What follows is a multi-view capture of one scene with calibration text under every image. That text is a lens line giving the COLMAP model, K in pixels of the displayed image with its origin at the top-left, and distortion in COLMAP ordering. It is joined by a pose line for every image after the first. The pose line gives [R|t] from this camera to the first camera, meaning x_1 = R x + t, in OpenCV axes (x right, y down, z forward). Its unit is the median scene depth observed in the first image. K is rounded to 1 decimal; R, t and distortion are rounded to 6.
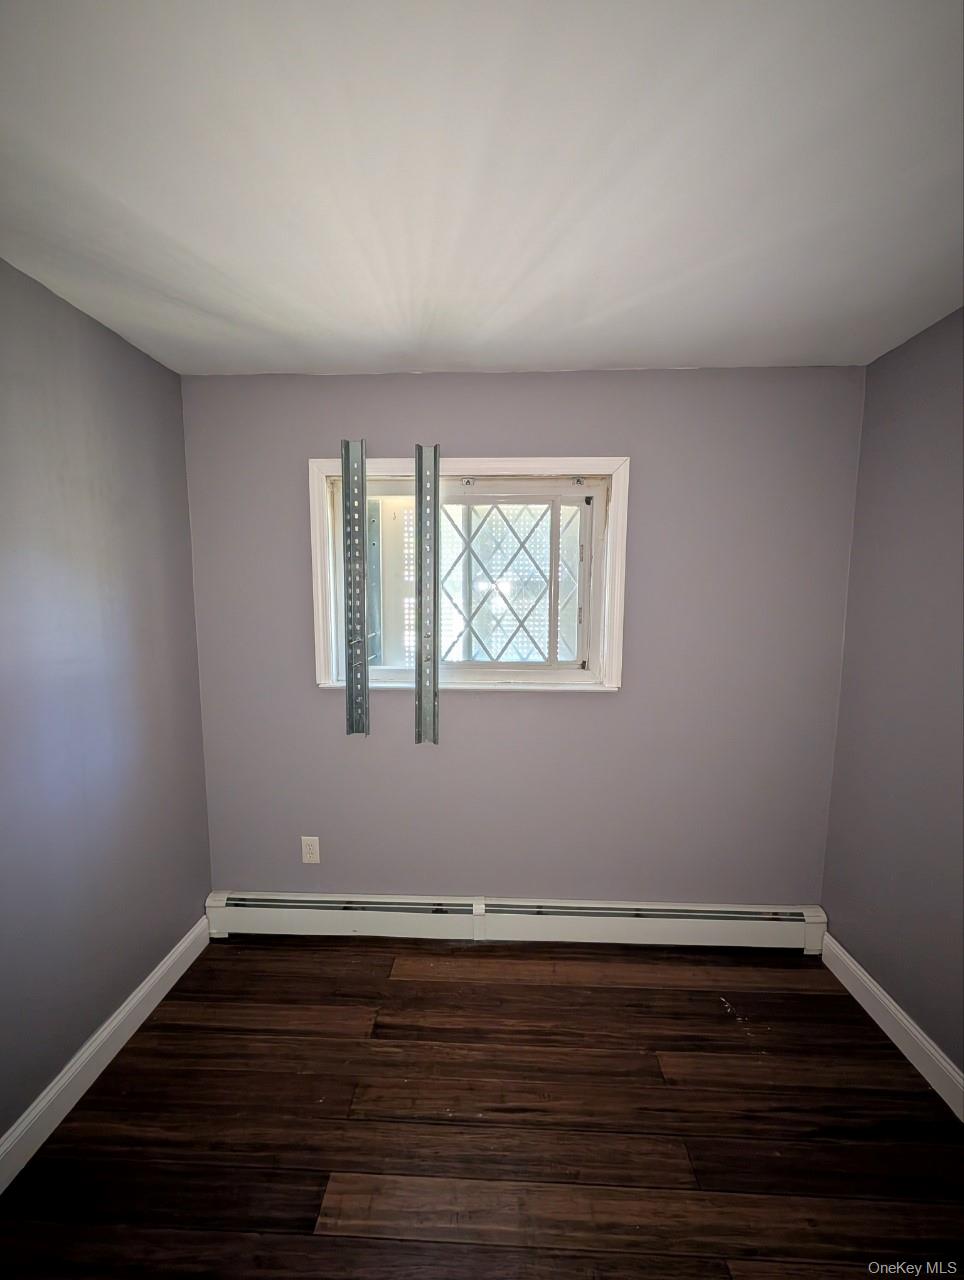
lens RADIAL K [[484.6, 0, 487.1], [0, 484.6, 655.5], [0, 0, 1]] dist [-0.000306, 0.000131]
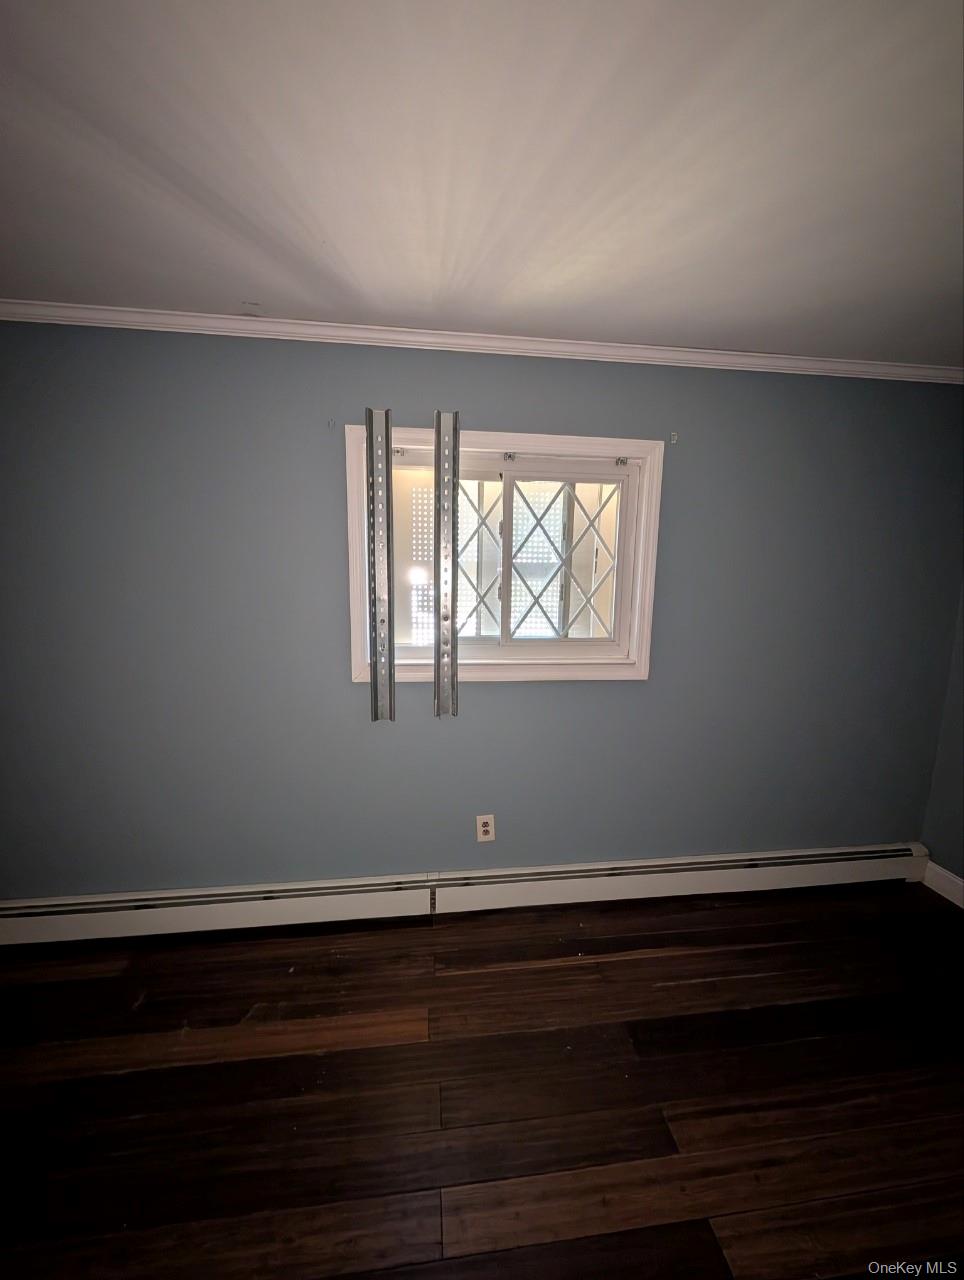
lens RADIAL K [[484.6, 0, 483.7], [0, 484.6, 641.5], [0, 0, 1]] dist [-0.000306, 0.000131]
pose [[0.988716, -0.018951, 0.148597, -0.197997], [0.015683, 0.999609, 0.023128, -0.002077], [-0.148978, -0.020537, 0.988627, 0.006943]]
